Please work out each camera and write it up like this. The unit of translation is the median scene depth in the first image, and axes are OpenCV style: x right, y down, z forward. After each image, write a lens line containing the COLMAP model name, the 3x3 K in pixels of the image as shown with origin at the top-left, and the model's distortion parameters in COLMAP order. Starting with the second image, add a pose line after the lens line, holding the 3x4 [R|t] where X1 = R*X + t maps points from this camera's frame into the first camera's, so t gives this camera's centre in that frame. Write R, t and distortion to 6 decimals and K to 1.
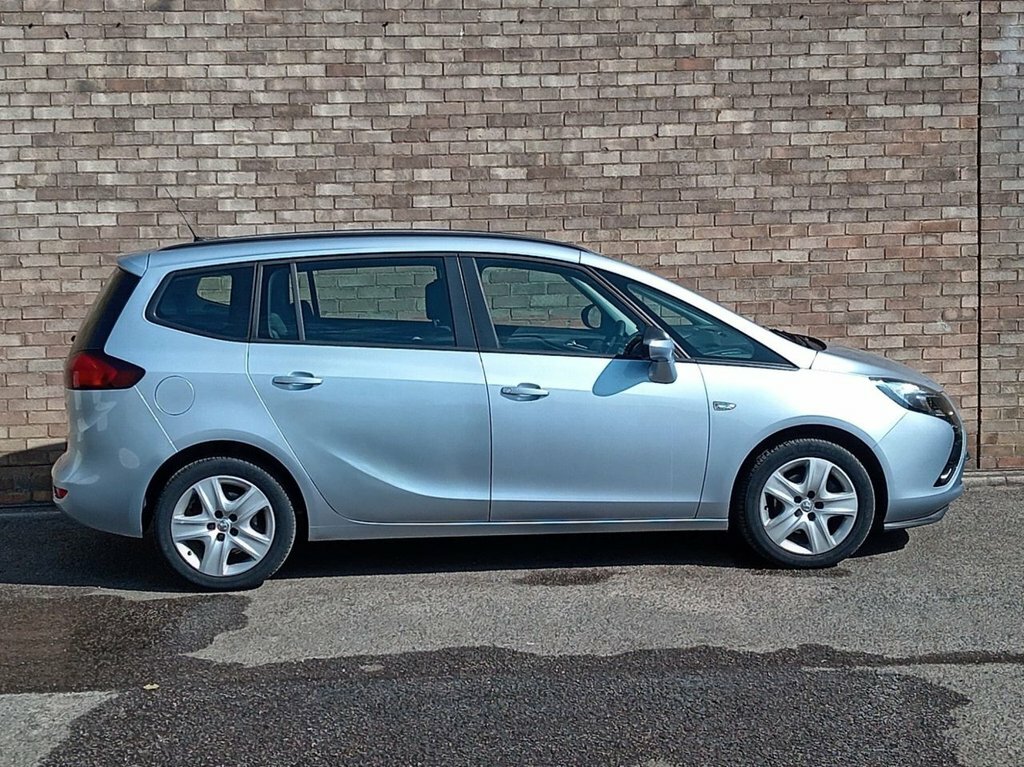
lens RADIAL K [[1549.1, 0, 512.0], [0, 1549.1, 383.5], [0, 0, 1]] dist [0.210189, -0.684451]
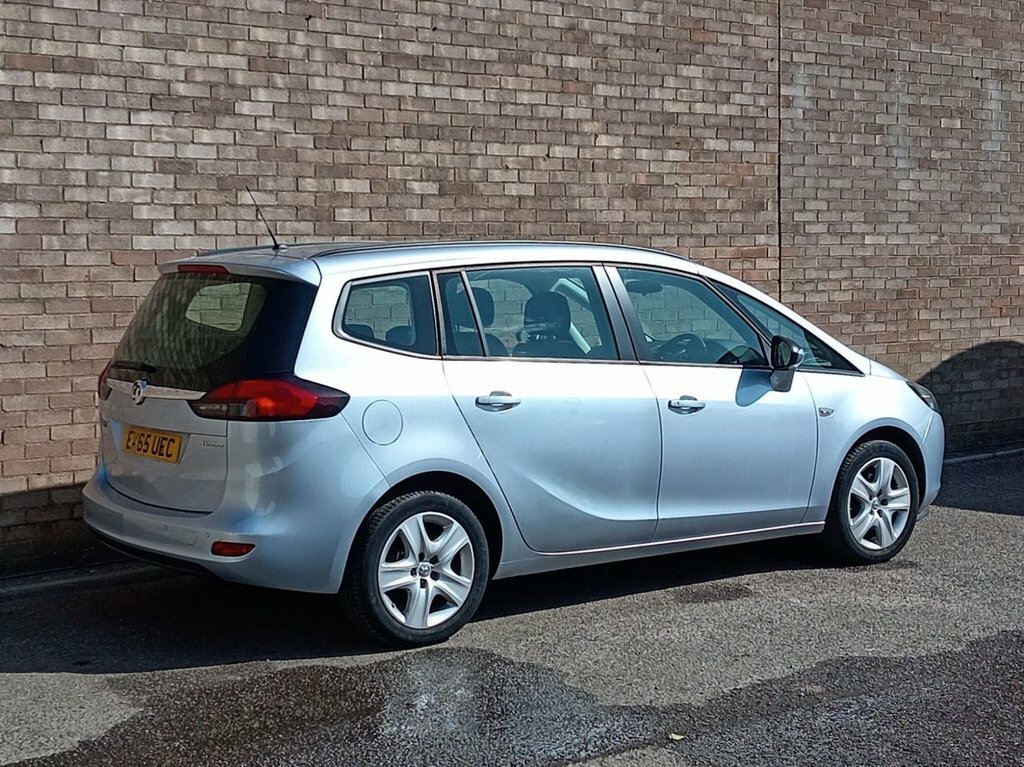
lens RADIAL K [[1549.1, 0, 512.0], [0, 1549.1, 383.5], [0, 0, 1]] dist [0.210189, -0.684451]
pose [[0.848432, -0.029466, 0.528484, -0.463202], [0.047064, 0.998694, -0.019874, 0.004879], [-0.527208, 0.041734, 0.848711, 0.177333]]
